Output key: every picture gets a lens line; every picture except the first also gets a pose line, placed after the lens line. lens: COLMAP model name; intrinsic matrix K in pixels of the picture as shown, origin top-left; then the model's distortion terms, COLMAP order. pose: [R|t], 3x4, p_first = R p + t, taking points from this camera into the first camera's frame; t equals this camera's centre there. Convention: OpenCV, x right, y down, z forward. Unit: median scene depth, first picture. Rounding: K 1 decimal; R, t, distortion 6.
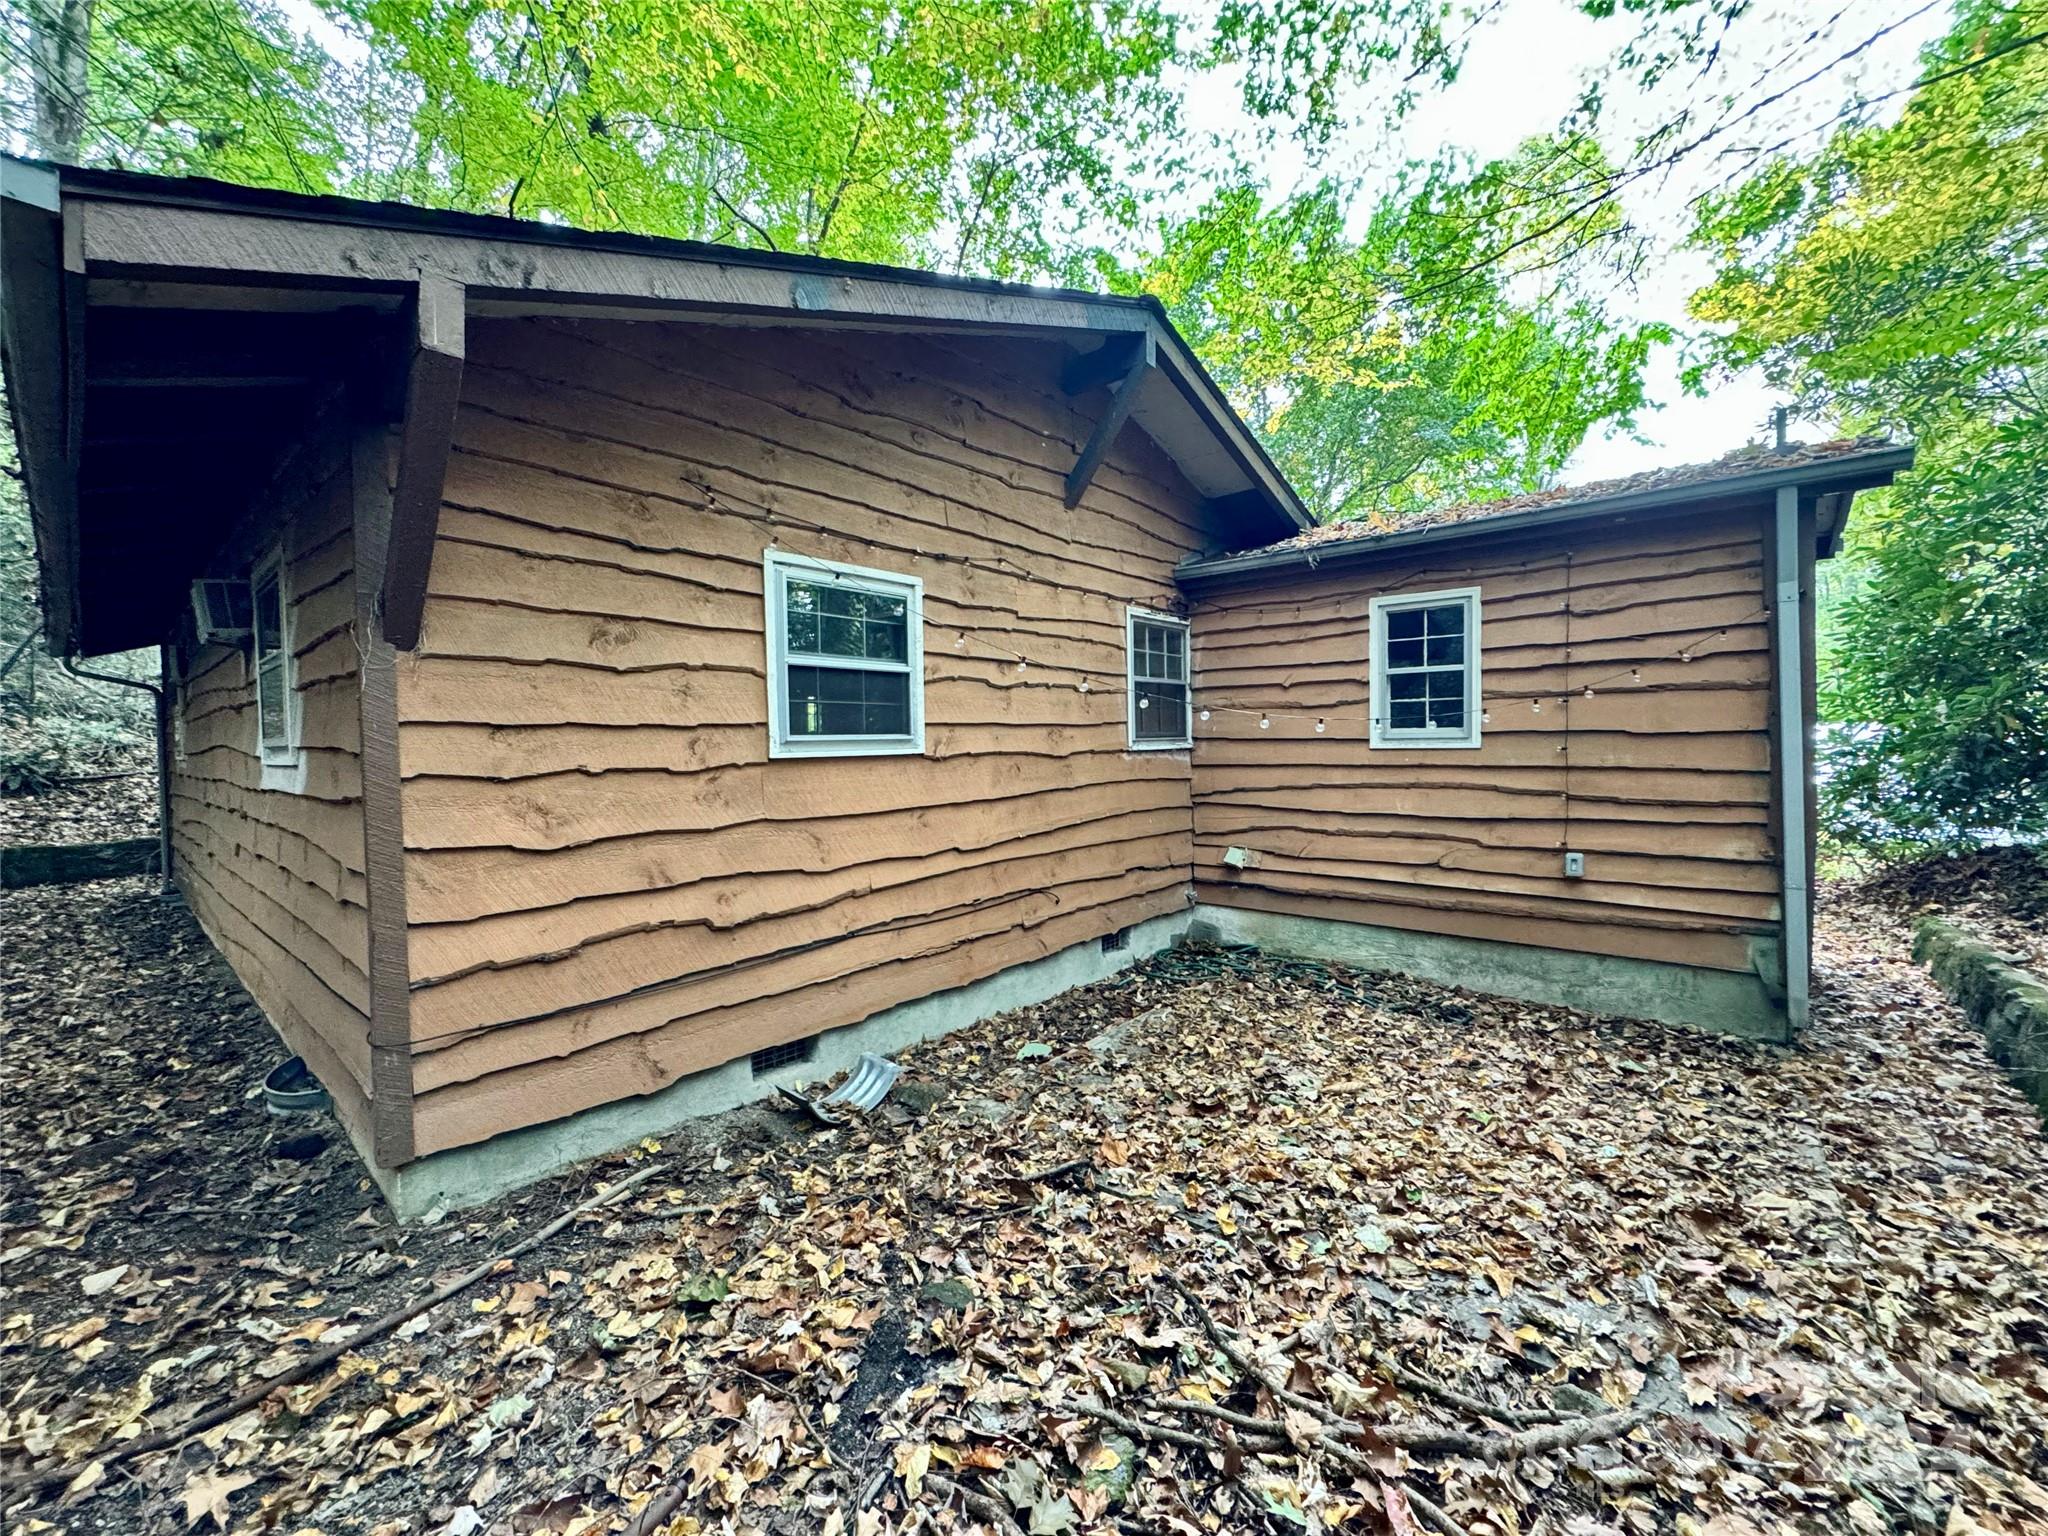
lens RADIAL K [[804.9, 0, 1013.4], [0, 804.9, 766.1], [0, 0, 1]] dist [-0.000136, 0.000003]
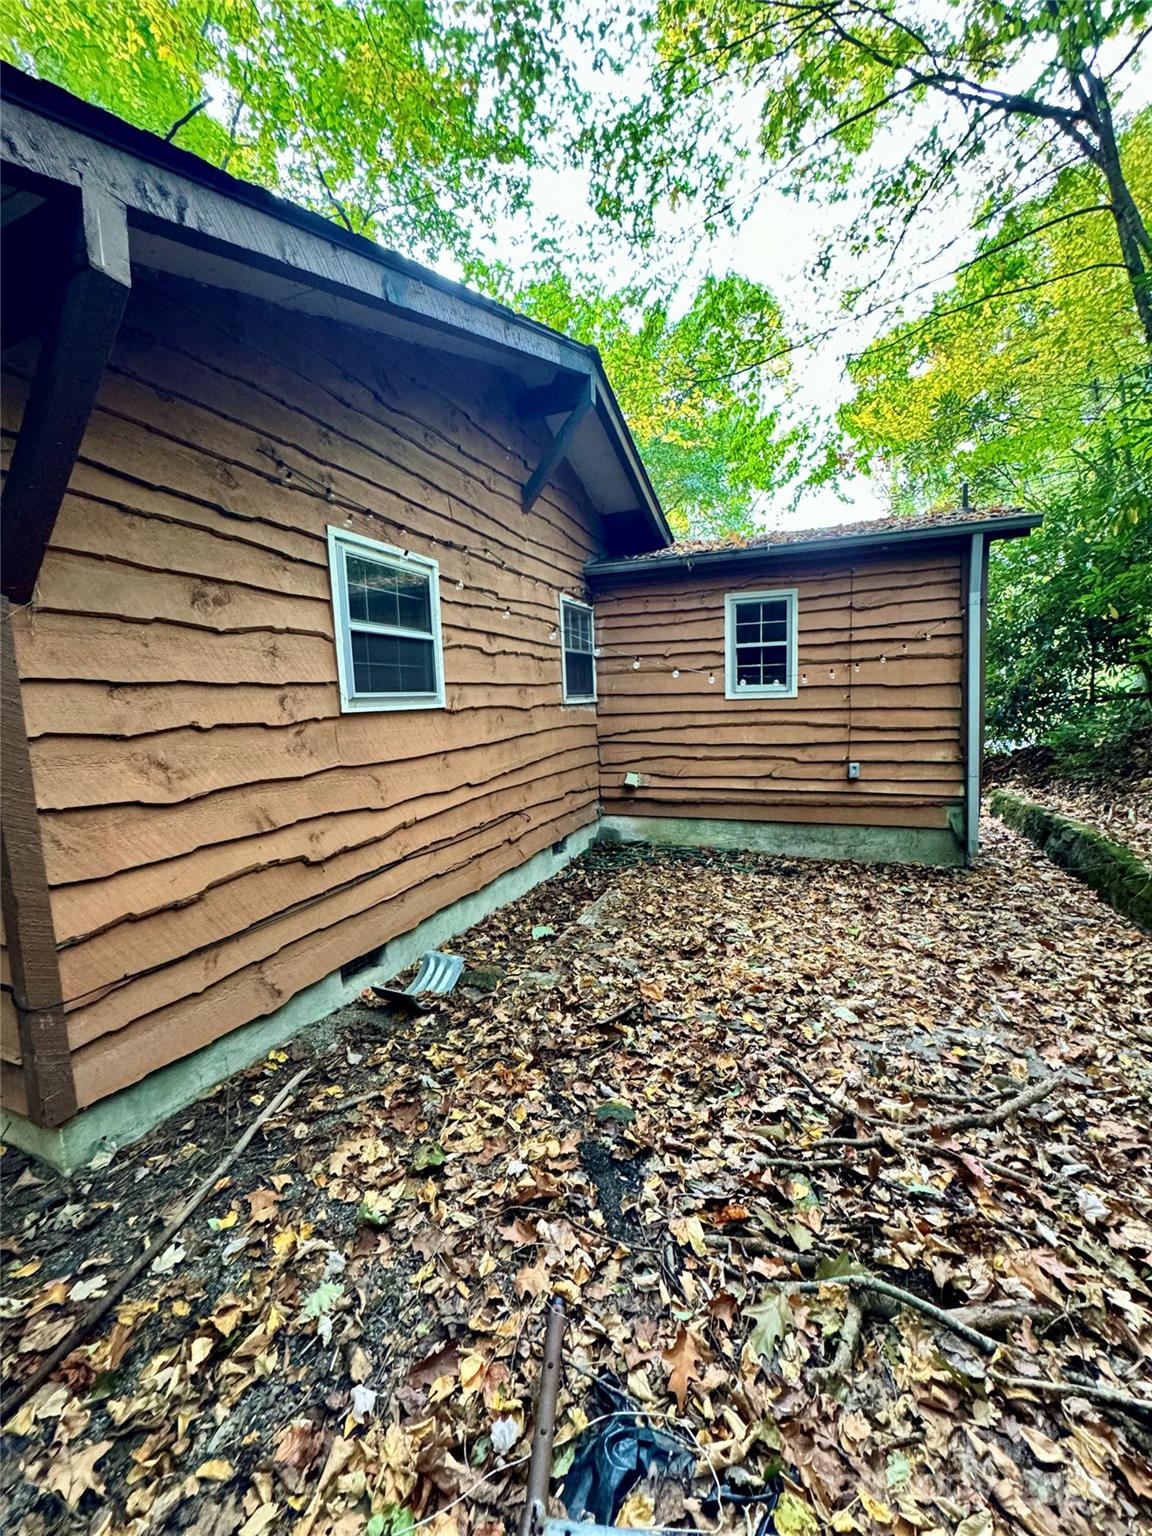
lens RADIAL K [[603.7, 0, 589.5], [0, 603.7, 764.2], [0, 0, 1]] dist [-0.000136, 0.000003]
pose [[0.947005, -0.051128, 0.317122, -0.256924], [0.027928, 0.996618, 0.077279, 0.006660], [-0.320001, -0.064327, 0.945231, 0.073657]]
